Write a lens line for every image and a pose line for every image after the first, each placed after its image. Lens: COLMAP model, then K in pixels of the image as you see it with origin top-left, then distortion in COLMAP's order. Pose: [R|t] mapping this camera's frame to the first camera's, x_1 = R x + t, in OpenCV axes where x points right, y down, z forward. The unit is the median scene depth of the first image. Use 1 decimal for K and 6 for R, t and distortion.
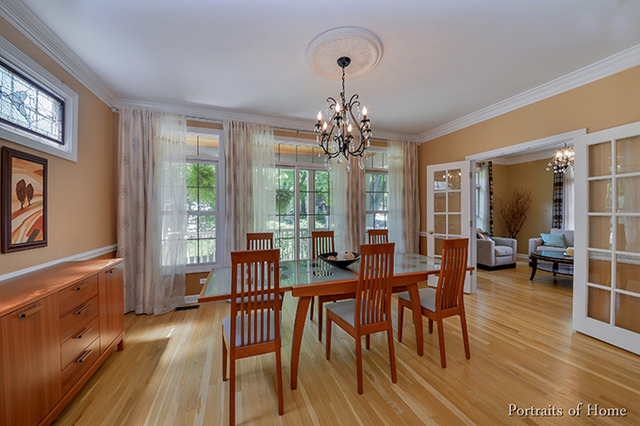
lens RADIAL K [[236.2, 0, 320.0], [0, 236.2, 213.0], [0, 0, 1]] dist [-0.017882, -0.000299]
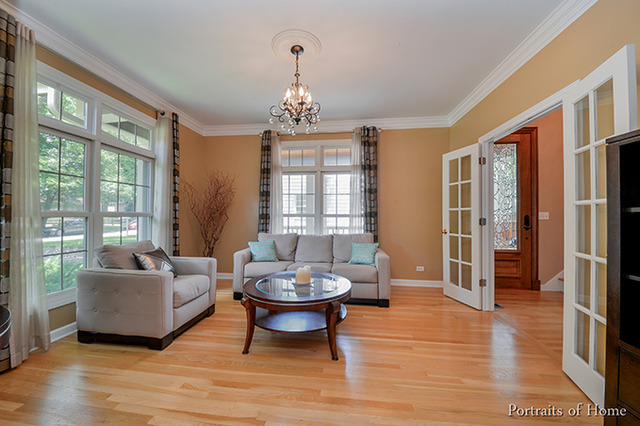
lens RADIAL K [[244.6, 0, 320.0], [0, 244.6, 213.0], [0, 0, 1]] dist [0.000371, 0.000043]
pose [[0.440999, 0.013070, 0.897412, 0.442037], [-0.004539, 0.999914, -0.012333, 0.016281], [-0.897496, 0.001365, 0.441020, 0.536609]]
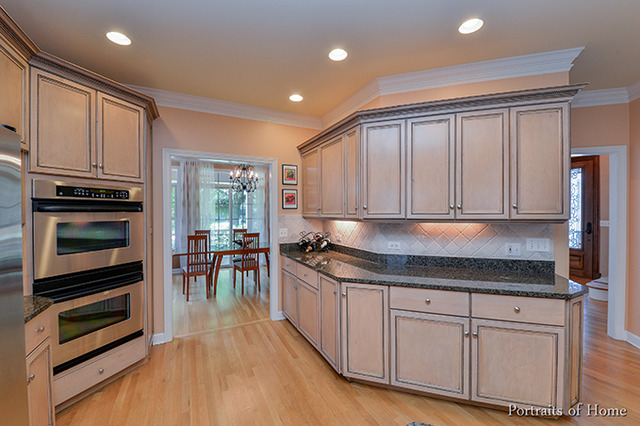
lens RADIAL K [[254.3, 0, 320.0], [0, 254.3, 213.0], [0, 0, 1]] dist [0.000358, -0.000010]
pose [[0.990262, 0.000449, 0.139212, 0.184945], [-0.001131, 0.999988, 0.004823, -0.029781], [-0.139208, -0.004934, 0.990251, -0.539441]]
